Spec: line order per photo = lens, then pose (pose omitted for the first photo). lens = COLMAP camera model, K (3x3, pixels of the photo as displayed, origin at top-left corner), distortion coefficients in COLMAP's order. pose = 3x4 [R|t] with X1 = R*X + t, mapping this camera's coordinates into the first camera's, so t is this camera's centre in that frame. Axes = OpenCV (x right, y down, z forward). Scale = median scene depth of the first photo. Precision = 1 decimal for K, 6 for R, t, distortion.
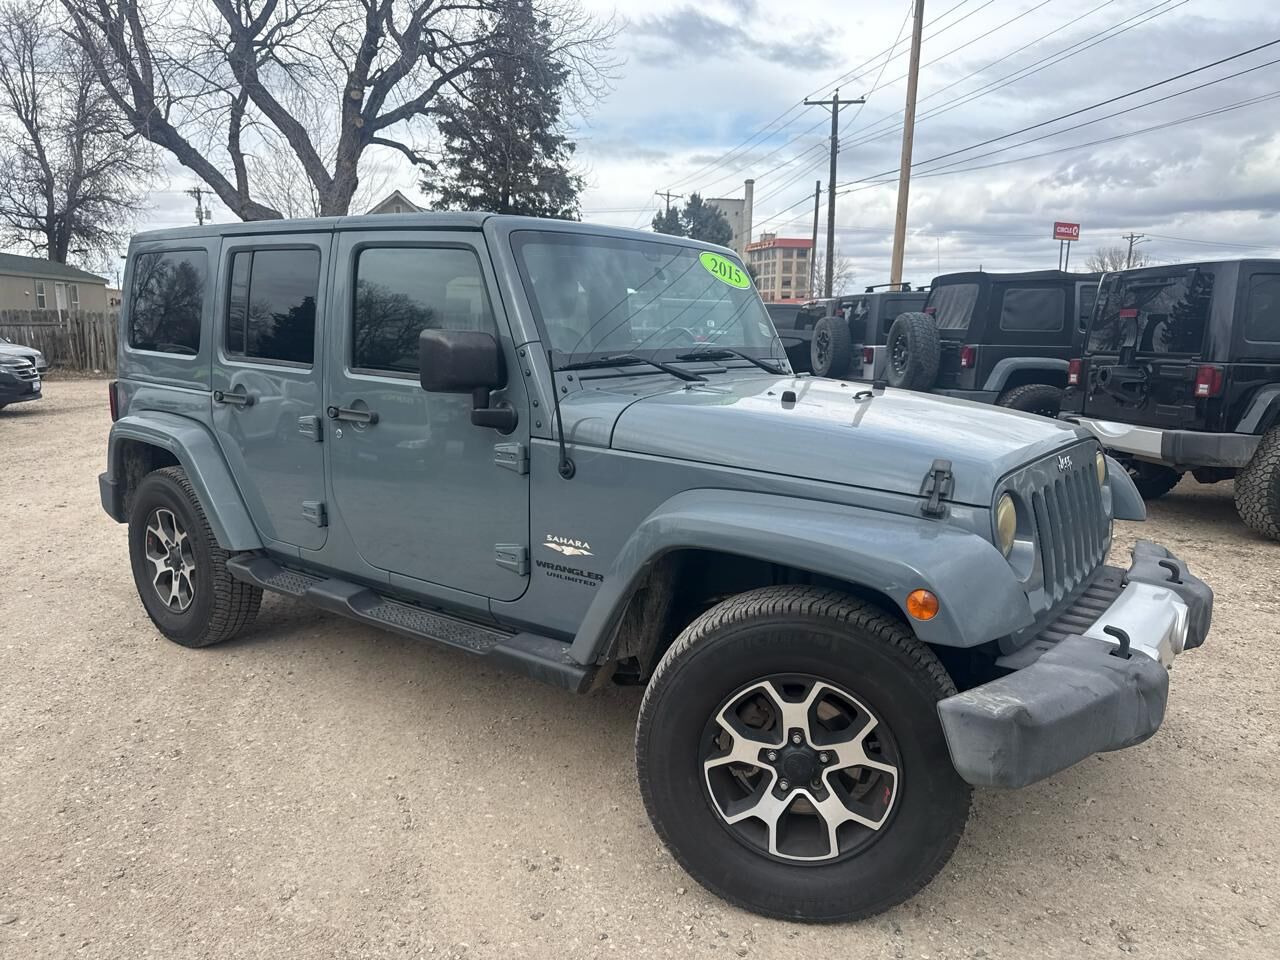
lens RADIAL K [[895.5, 0, 646.0], [0, 895.5, 491.2], [0, 0, 1]] dist [0.014358, -0.025075]
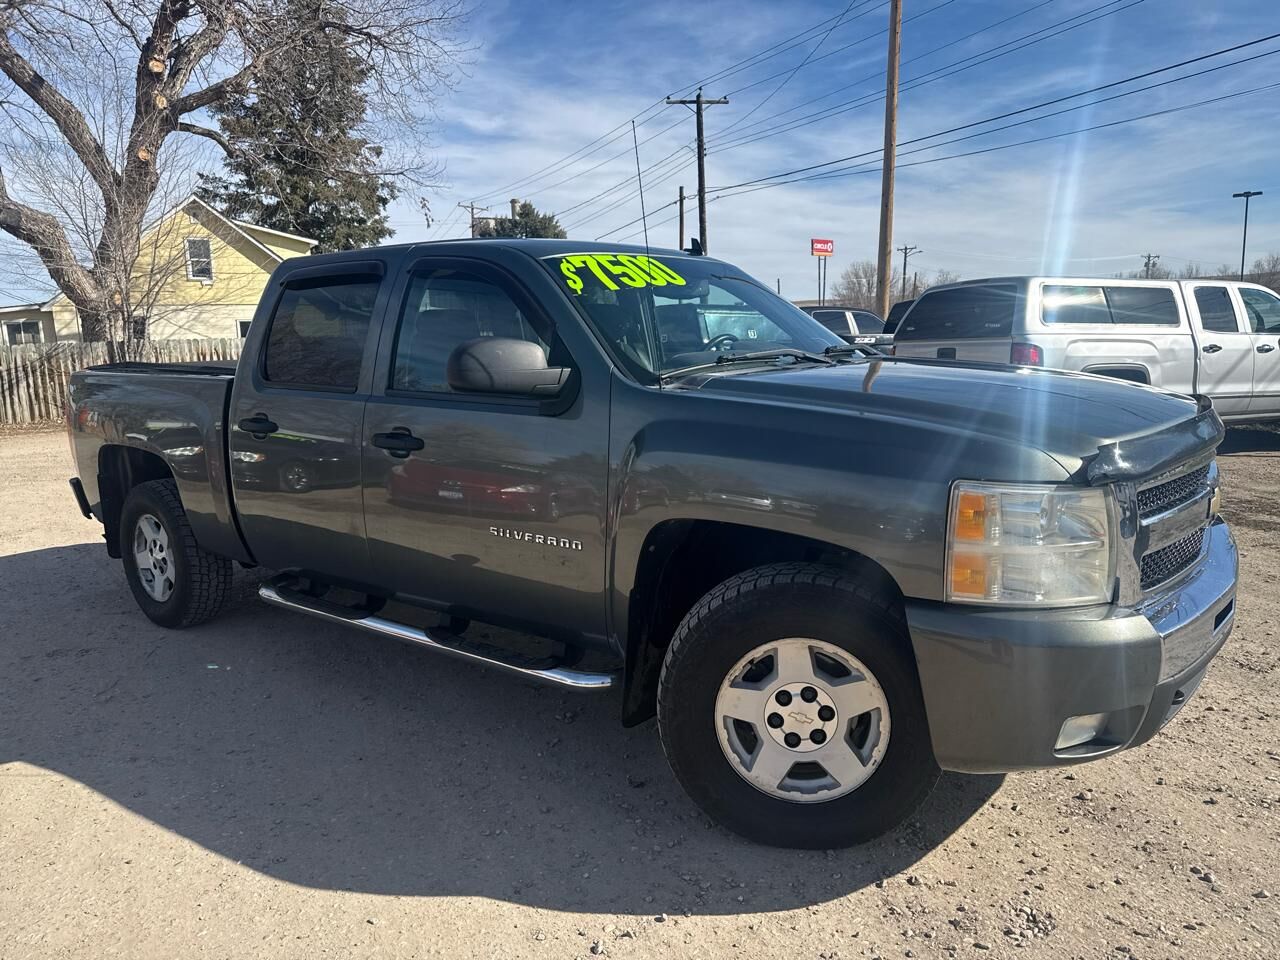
lens RADIAL K [[895.5, 0, 640.2], [0, 895.5, 486.5], [0, 0, 1]] dist [0.014358, -0.025075]
pose [[0.967338, -0.071599, 0.243167, -0.079740], [0.077956, 0.996818, -0.016608, -0.016187], [-0.241205, 0.035022, 0.969842, 0.089272]]
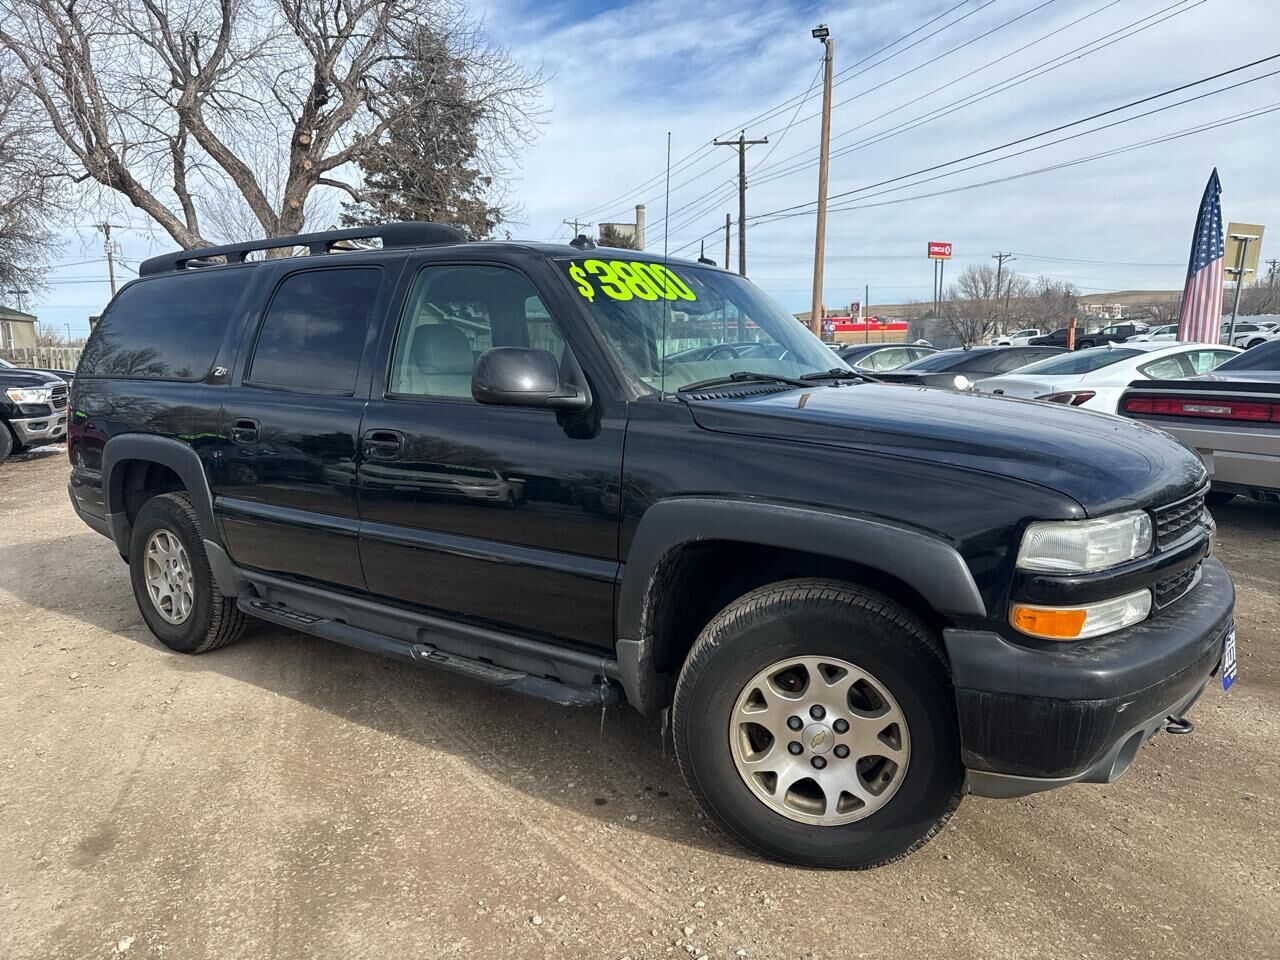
lens RADIAL K [[895.5, 0, 636.6], [0, 895.5, 486.4], [0, 0, 1]] dist [0.014358, -0.025075]
pose [[0.993975, -0.040374, 0.101897, -0.034982], [0.043266, 0.998716, -0.026338, 0.008422], [-0.100703, 0.030588, 0.994446, -0.052061]]
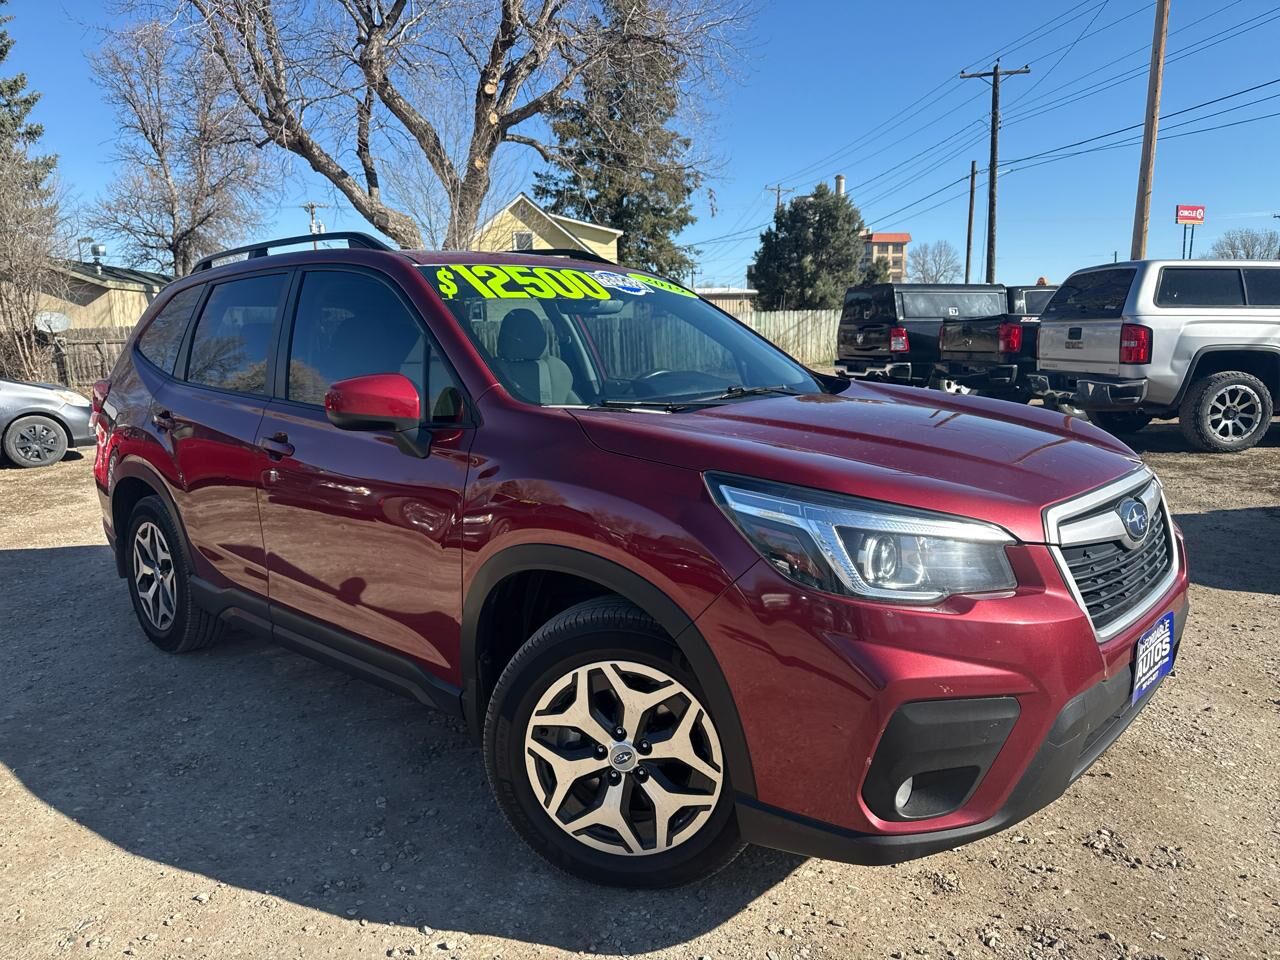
lens RADIAL K [[895.5, 0, 637.6], [0, 895.5, 486.3], [0, 0, 1]] dist [0.014358, -0.025075]
pose [[0.994797, -0.010838, -0.101296, -0.047133], [0.009846, 0.999899, -0.010283, -0.007106], [0.101398, 0.009232, 0.994803, 0.047479]]
